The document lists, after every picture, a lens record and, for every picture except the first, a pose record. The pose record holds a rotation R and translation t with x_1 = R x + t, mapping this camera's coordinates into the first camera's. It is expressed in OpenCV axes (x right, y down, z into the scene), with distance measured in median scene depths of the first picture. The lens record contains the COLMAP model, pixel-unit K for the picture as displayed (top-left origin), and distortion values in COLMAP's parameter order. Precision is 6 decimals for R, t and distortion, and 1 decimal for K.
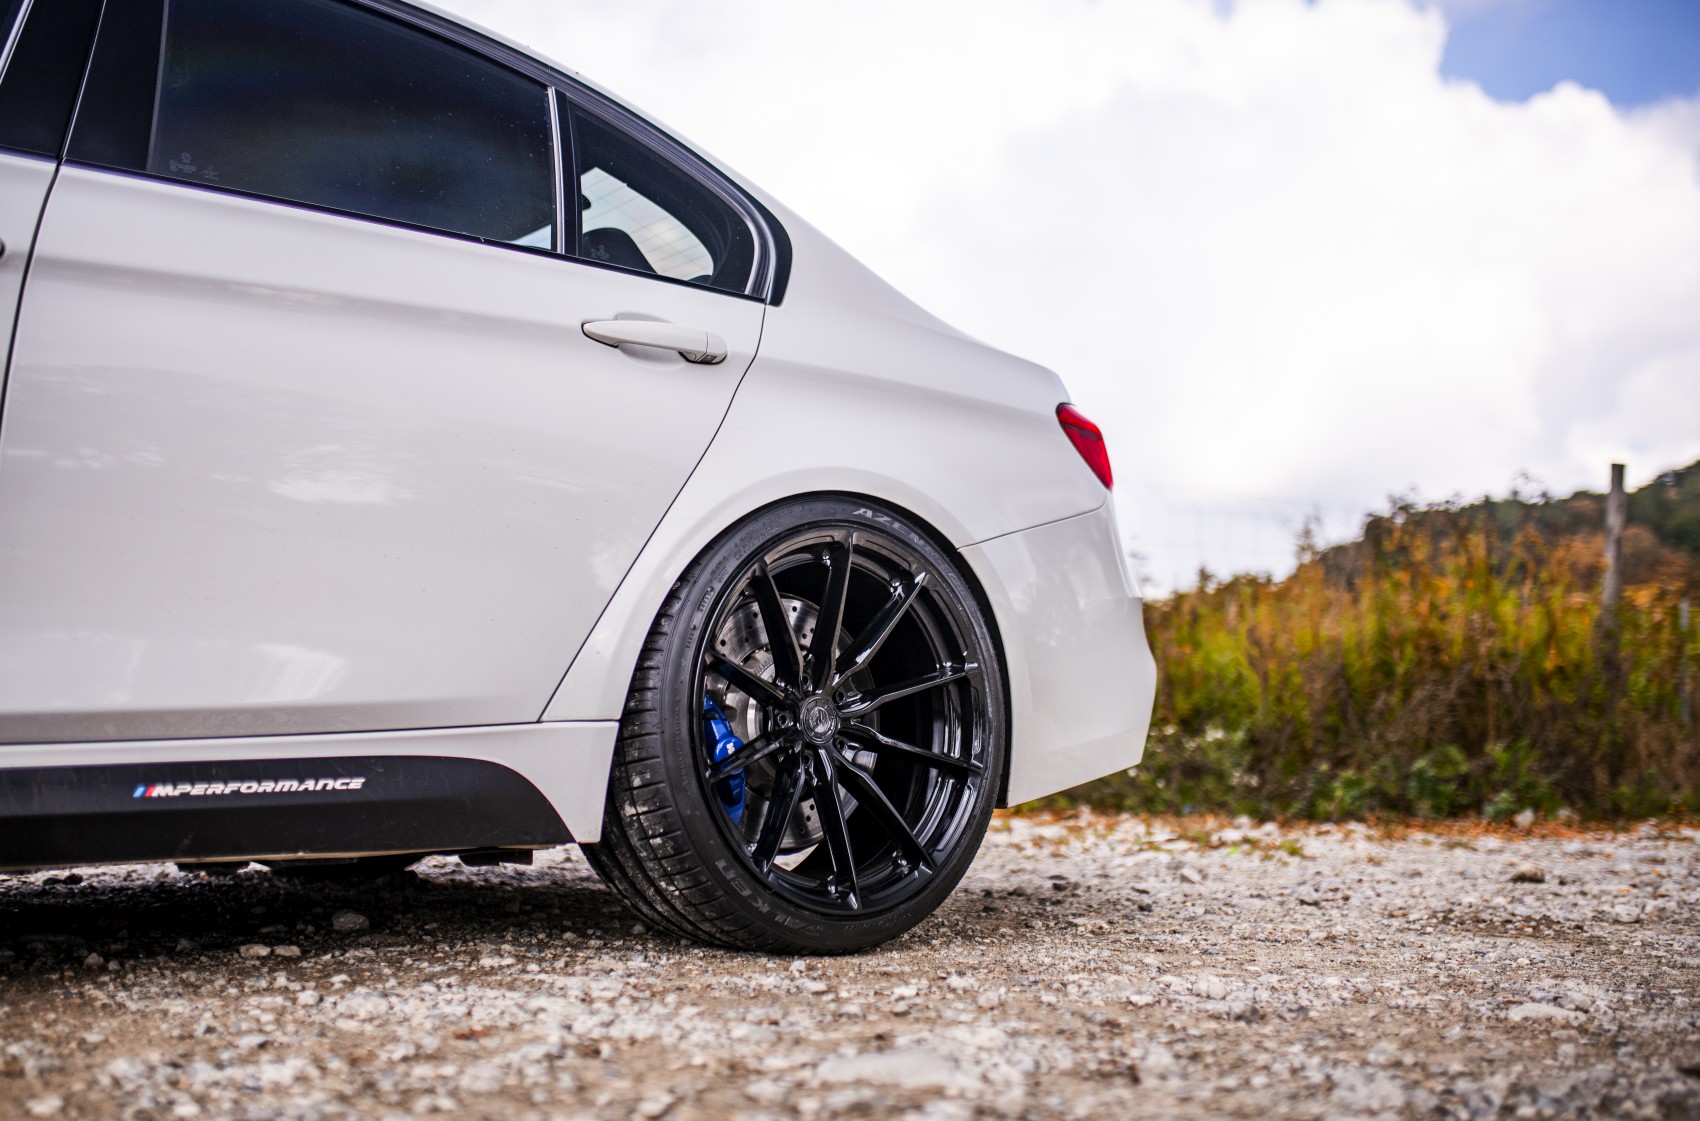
lens RADIAL K [[1676.9, 0, 850.0], [0, 1676.9, 560.5], [0, 0, 1]] dist [-0.065983, 0.086274]
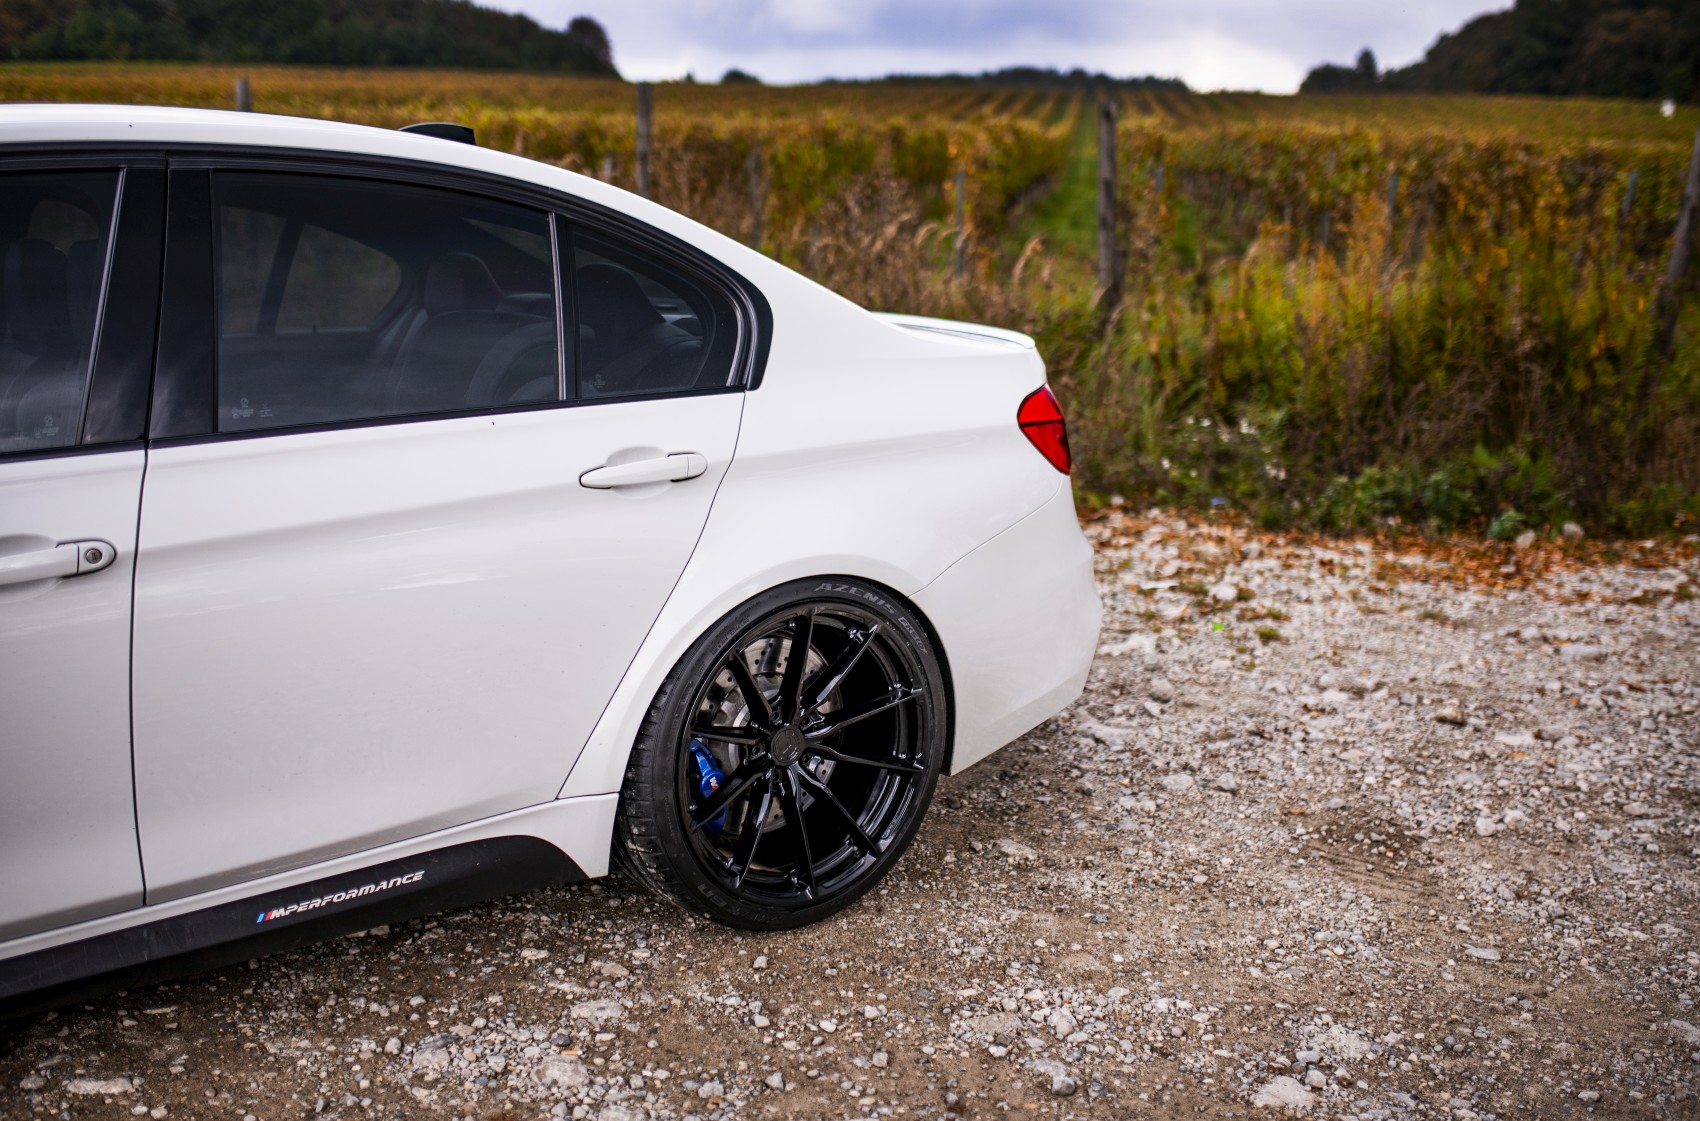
lens RADIAL K [[1690.4, 0, 850.0], [0, 1690.4, 560.5], [0, 0, 1]] dist [-0.047718, 0.021391]
pose [[0.997900, 0.027101, -0.058832, 0.098961], [-0.007805, 0.951956, 0.306136, -0.423676], [0.064302, -0.305033, 0.950168, -0.148800]]
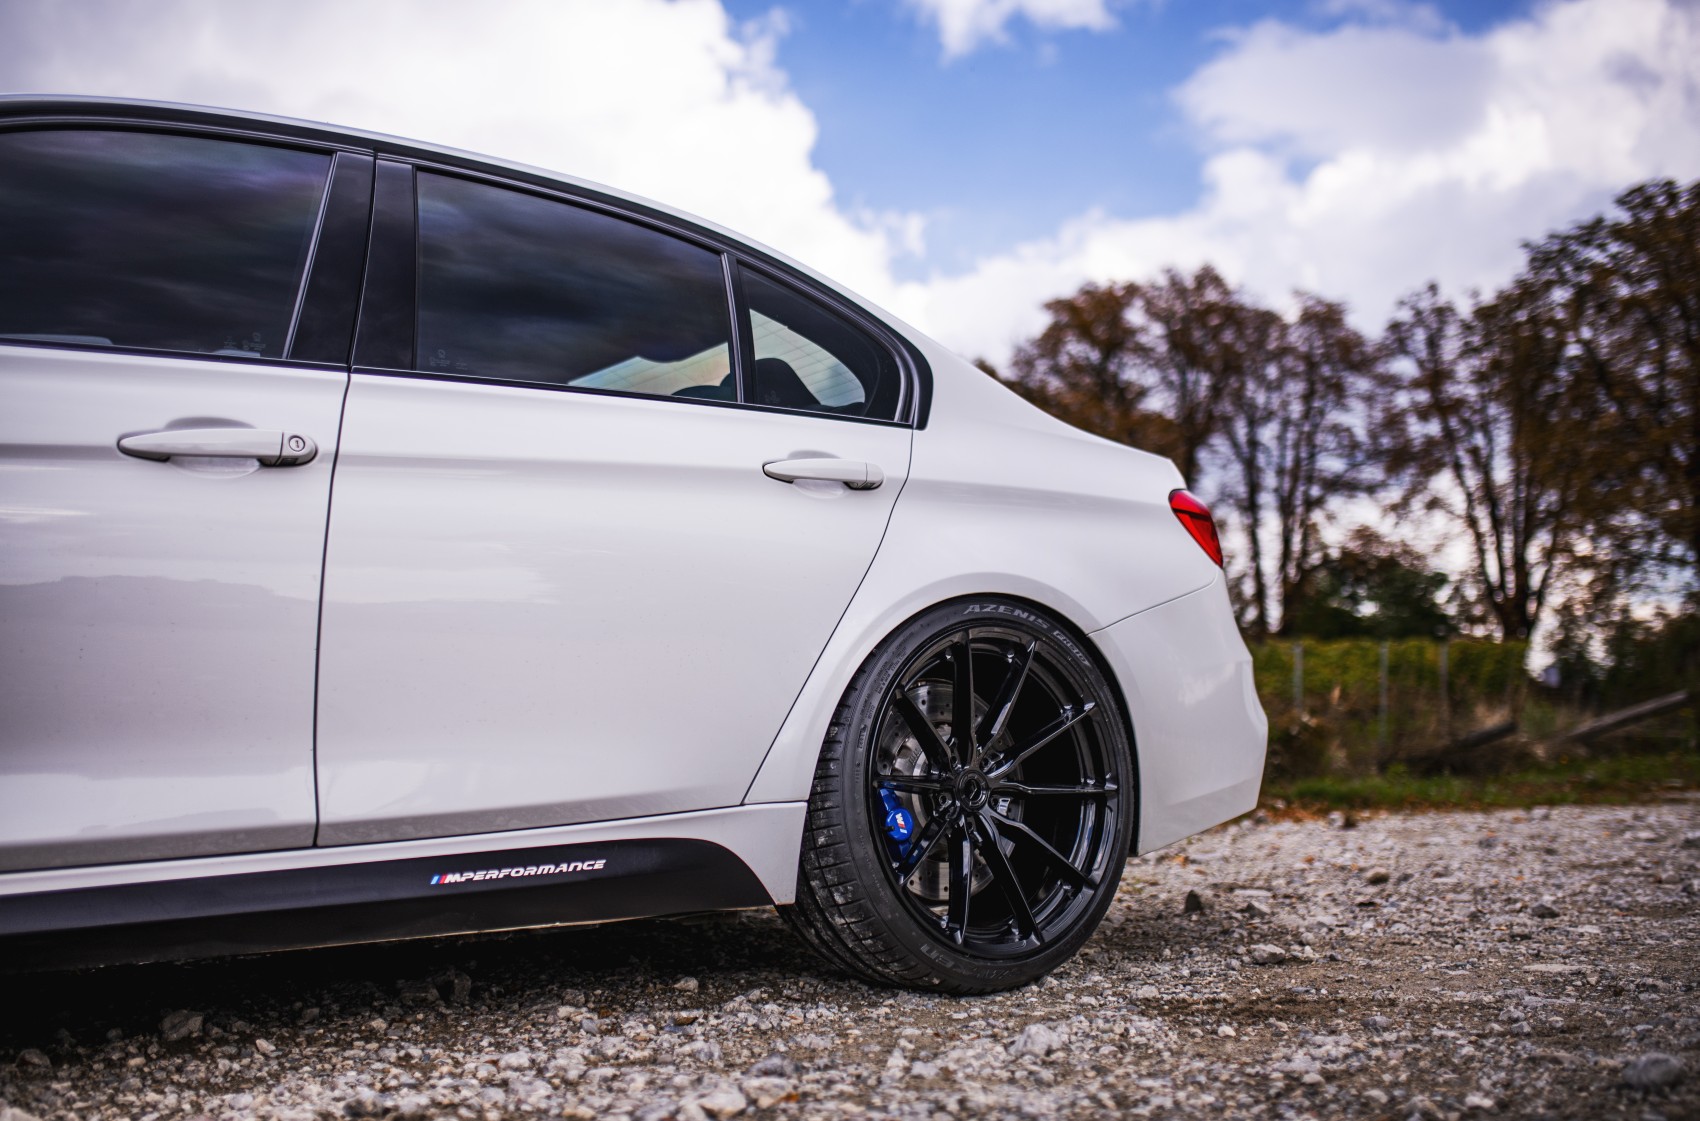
lens RADIAL K [[1690.4, 0, 850.0], [0, 1690.4, 560.5], [0, 0, 1]] dist [-0.047718, 0.021391]
pose [[0.997003, -0.034190, -0.069402, -0.016792], [0.033964, 0.999413, -0.004439, -0.061818], [0.069513, 0.002068, 0.997579, -0.174781]]
